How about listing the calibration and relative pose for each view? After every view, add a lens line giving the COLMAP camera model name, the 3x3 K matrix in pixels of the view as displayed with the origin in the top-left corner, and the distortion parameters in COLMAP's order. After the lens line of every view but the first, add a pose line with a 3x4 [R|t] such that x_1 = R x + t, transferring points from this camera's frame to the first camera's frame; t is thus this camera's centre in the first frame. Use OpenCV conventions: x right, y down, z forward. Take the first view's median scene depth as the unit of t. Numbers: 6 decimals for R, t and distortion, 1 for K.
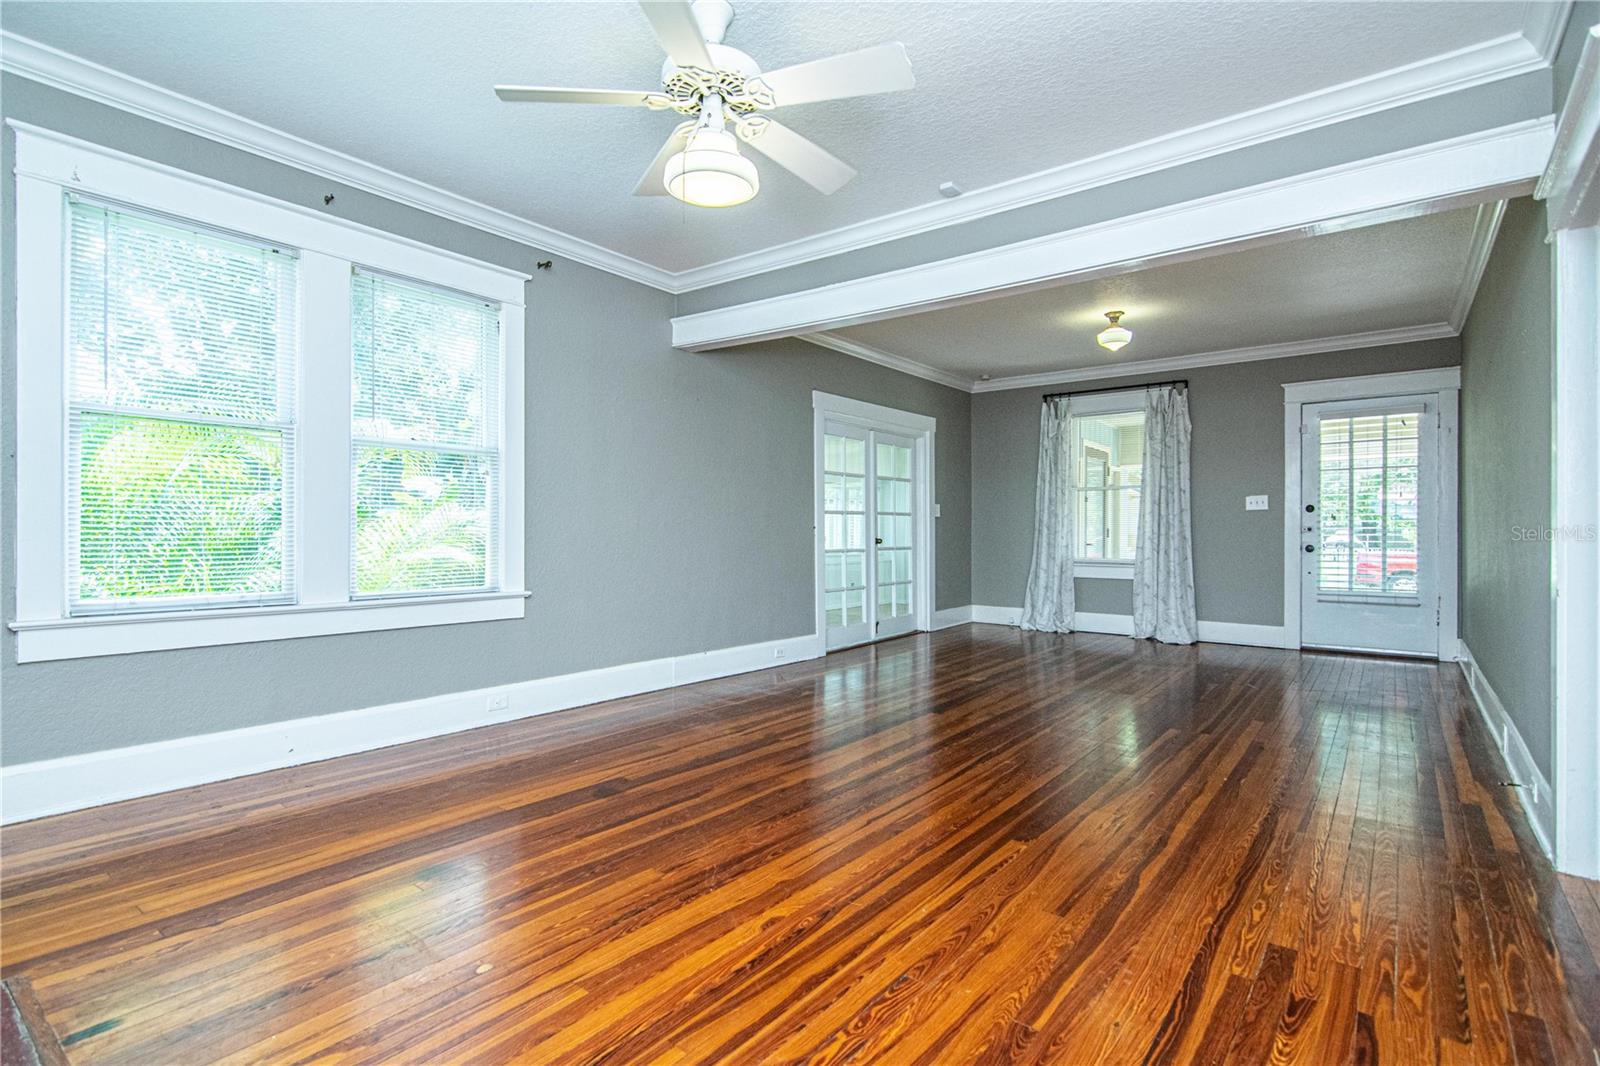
lens RADIAL K [[771.7, 0, 785.3], [0, 771.7, 533.6], [0, 0, 1]] dist [0.016617, -0.008508]
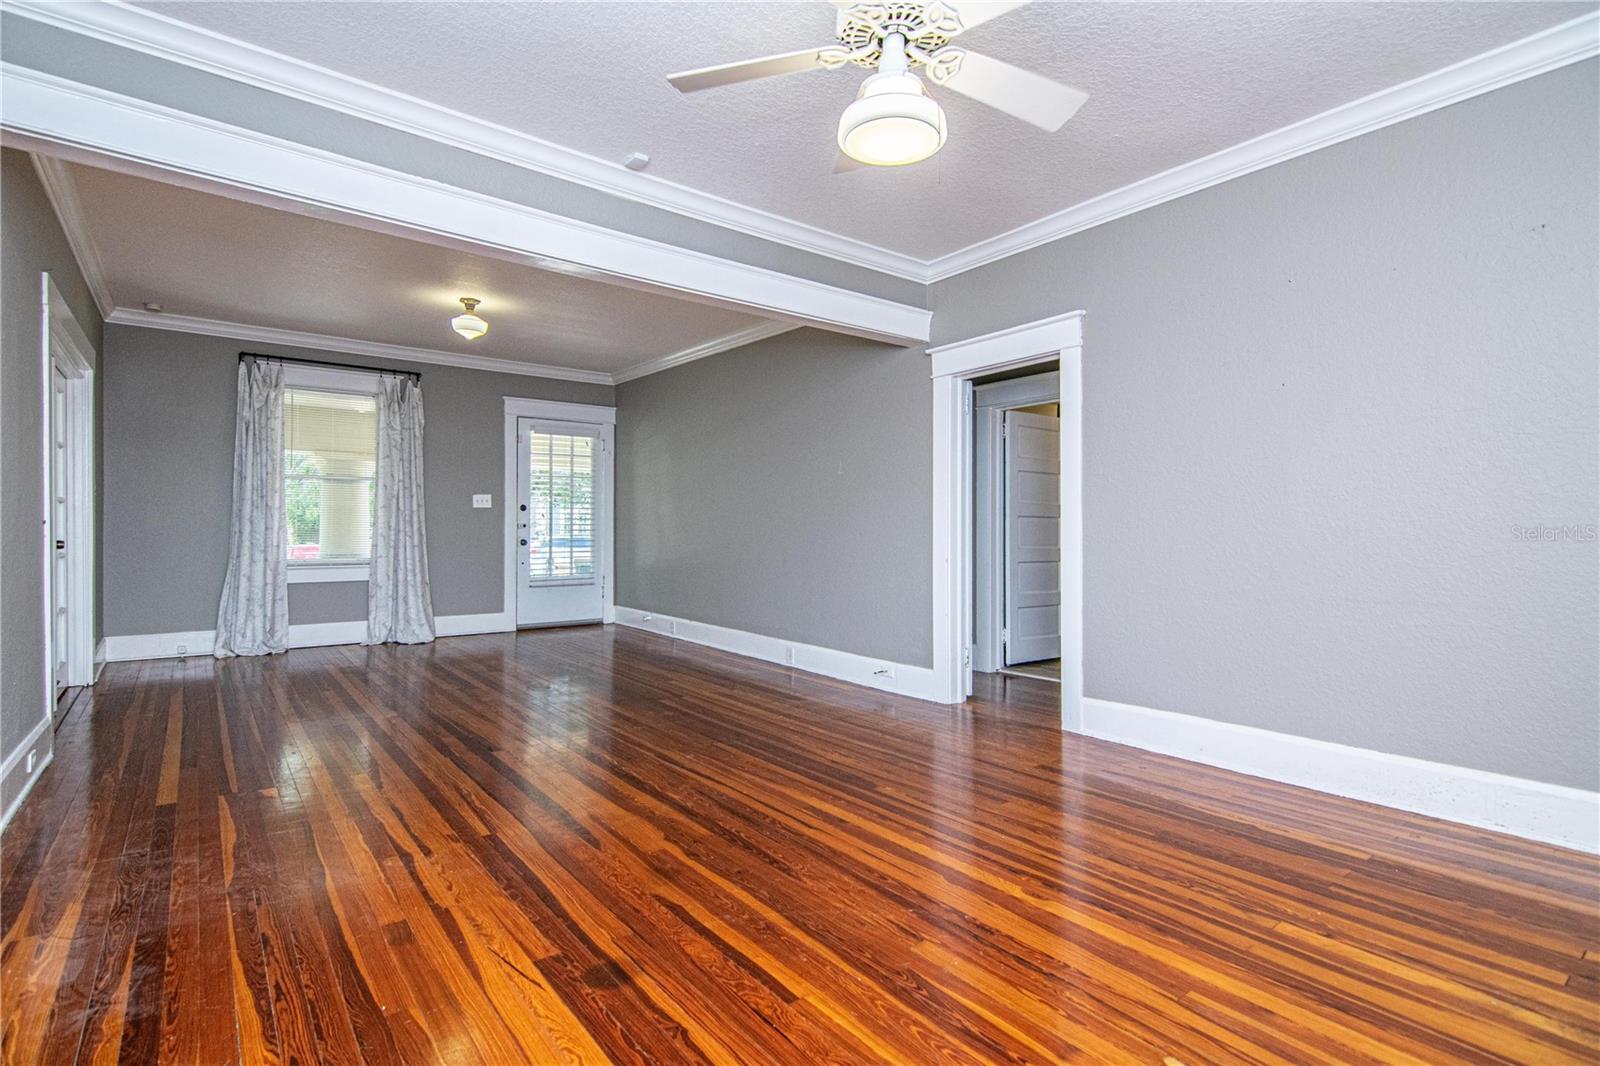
lens RADIAL K [[771.7, 0, 802.6], [0, 771.7, 526.3], [0, 0, 1]] dist [0.016617, -0.008508]
pose [[0.233185, 0.000008, 0.972432, -0.363801], [0.001175, 0.999999, -0.000290, -0.004159], [-0.972432, 0.001210, 0.233185, 0.336523]]
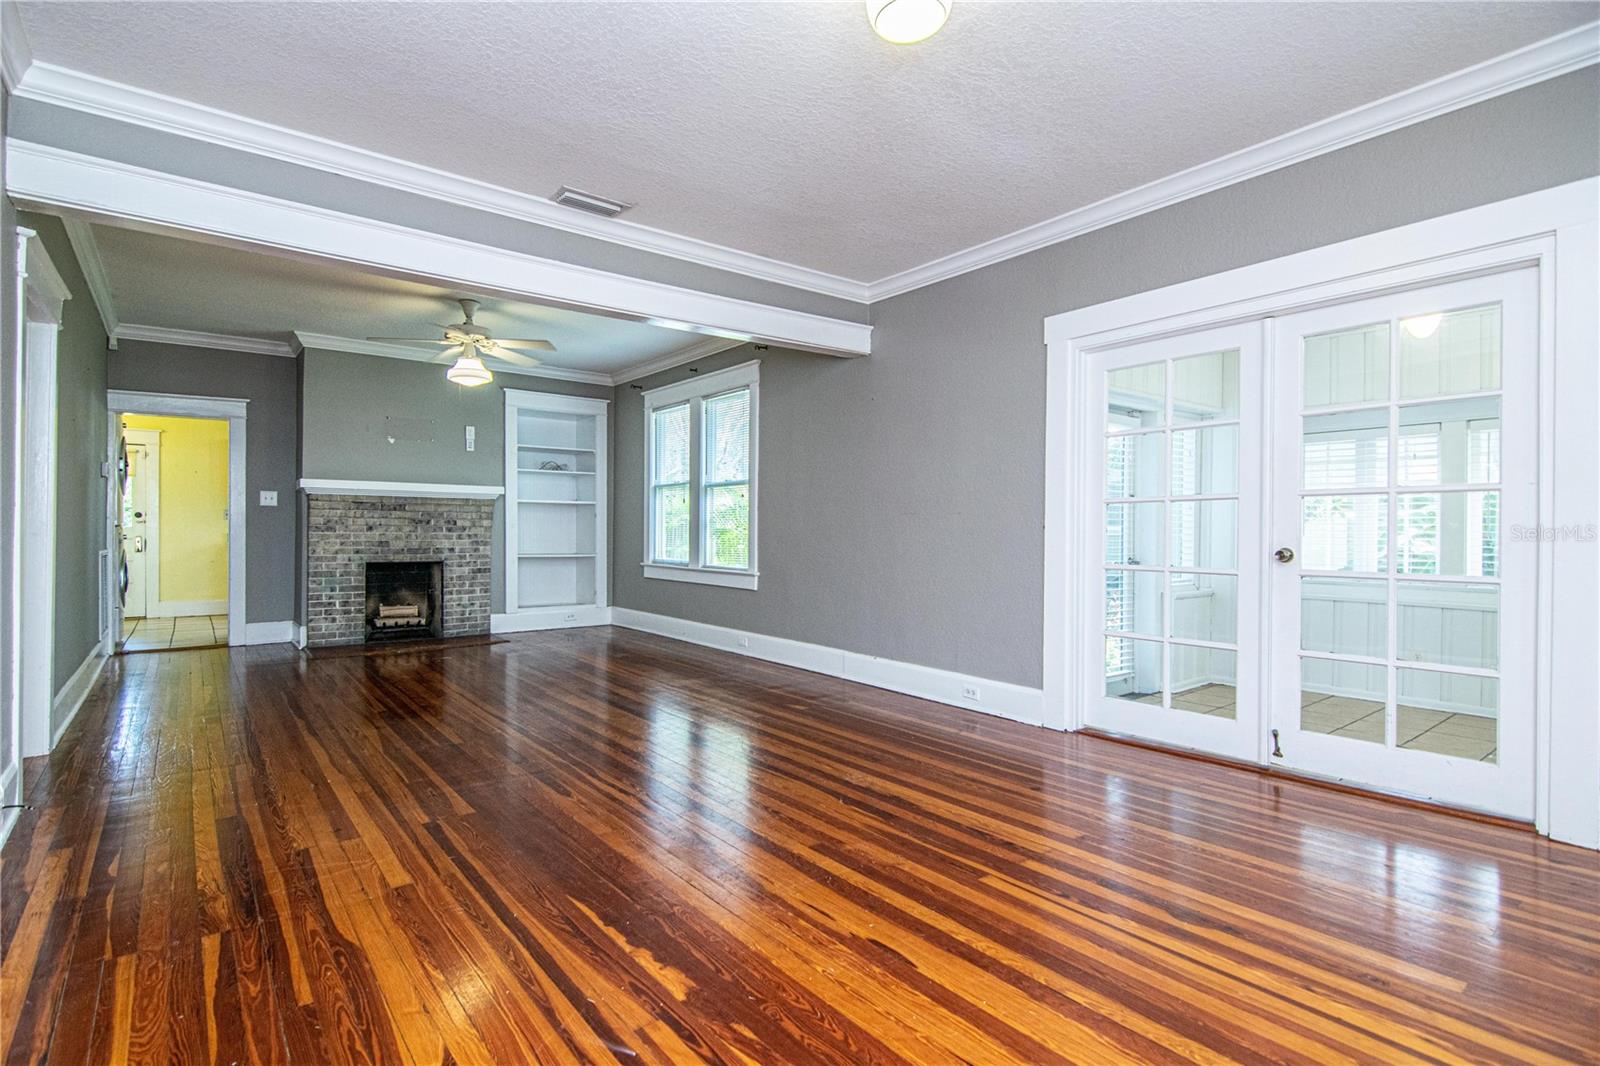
lens RADIAL K [[771.7, 0, 789.7], [0, 771.7, 538.1], [0, 0, 1]] dist [0.016617, -0.008508]
pose [[-0.235547, 0.003327, -0.971857, 0.706440], [-0.008326, 0.999951, 0.005441, -0.000758], [0.971827, 0.009374, -0.235508, 0.916911]]
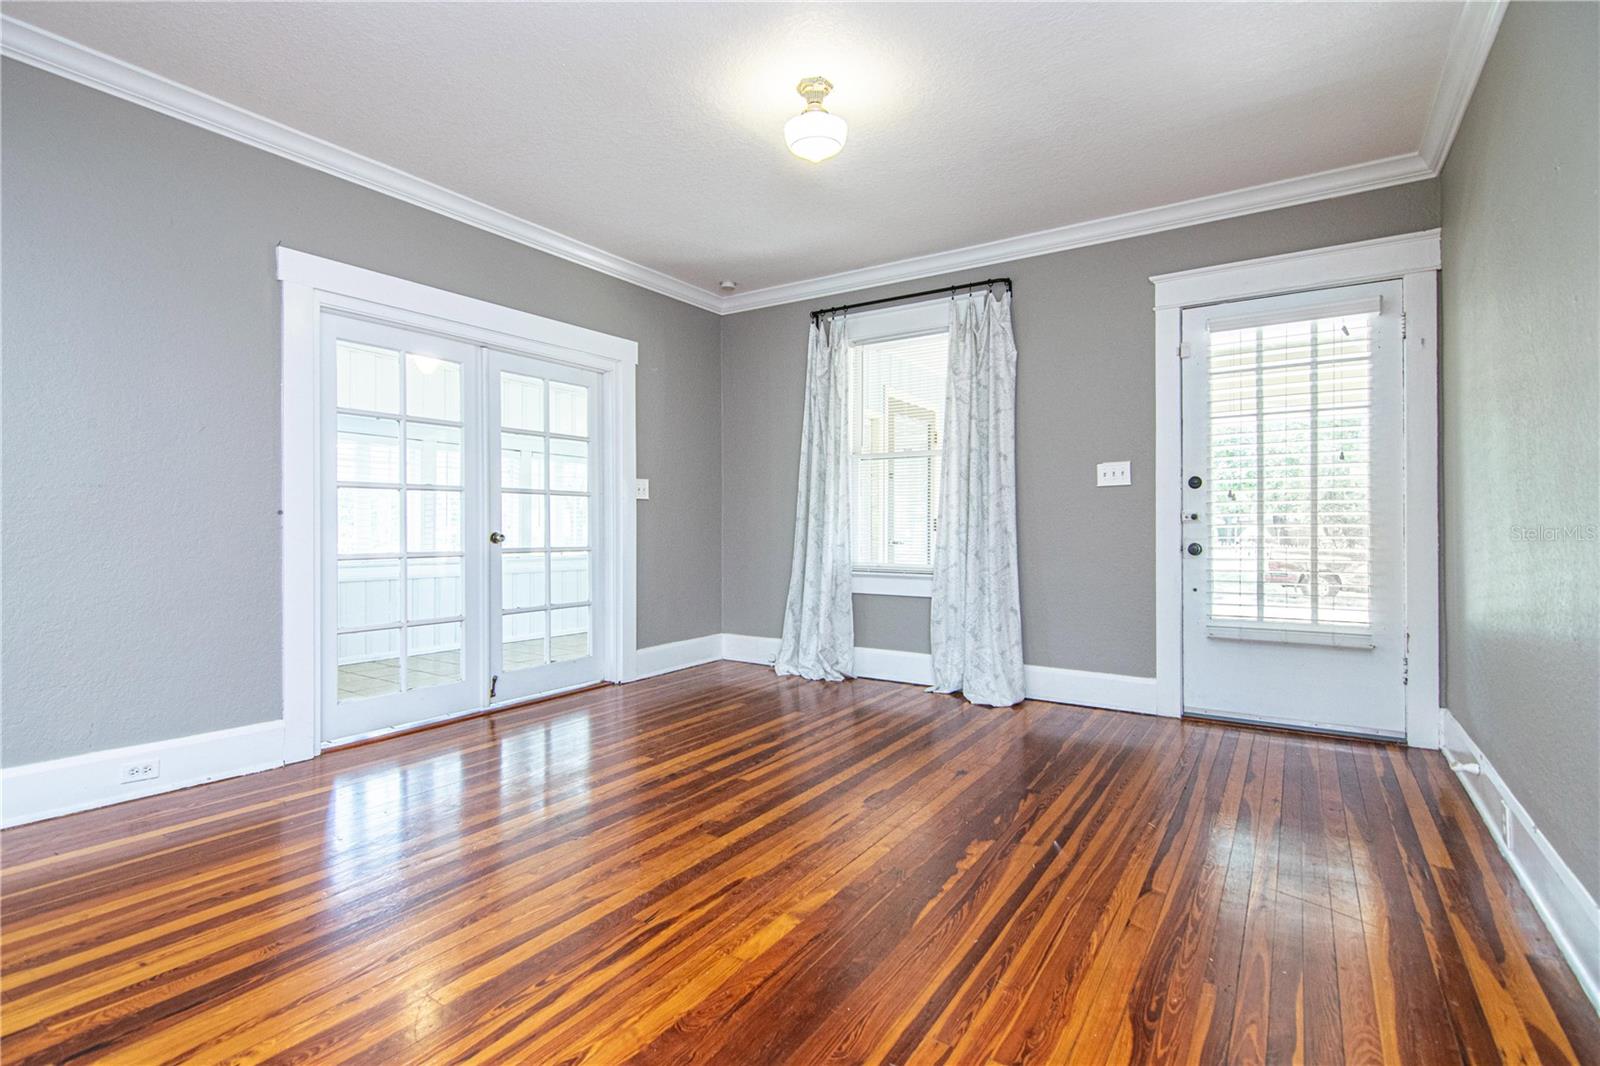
lens RADIAL K [[771.7, 0, 785.0], [0, 771.7, 526.2], [0, 0, 1]] dist [0.016617, -0.008508]
pose [[0.996953, -0.001232, 0.077996, 0.324940], [0.001575, 0.999989, -0.004339, 0.003735], [-0.077990, 0.004449, 0.996944, 0.443821]]
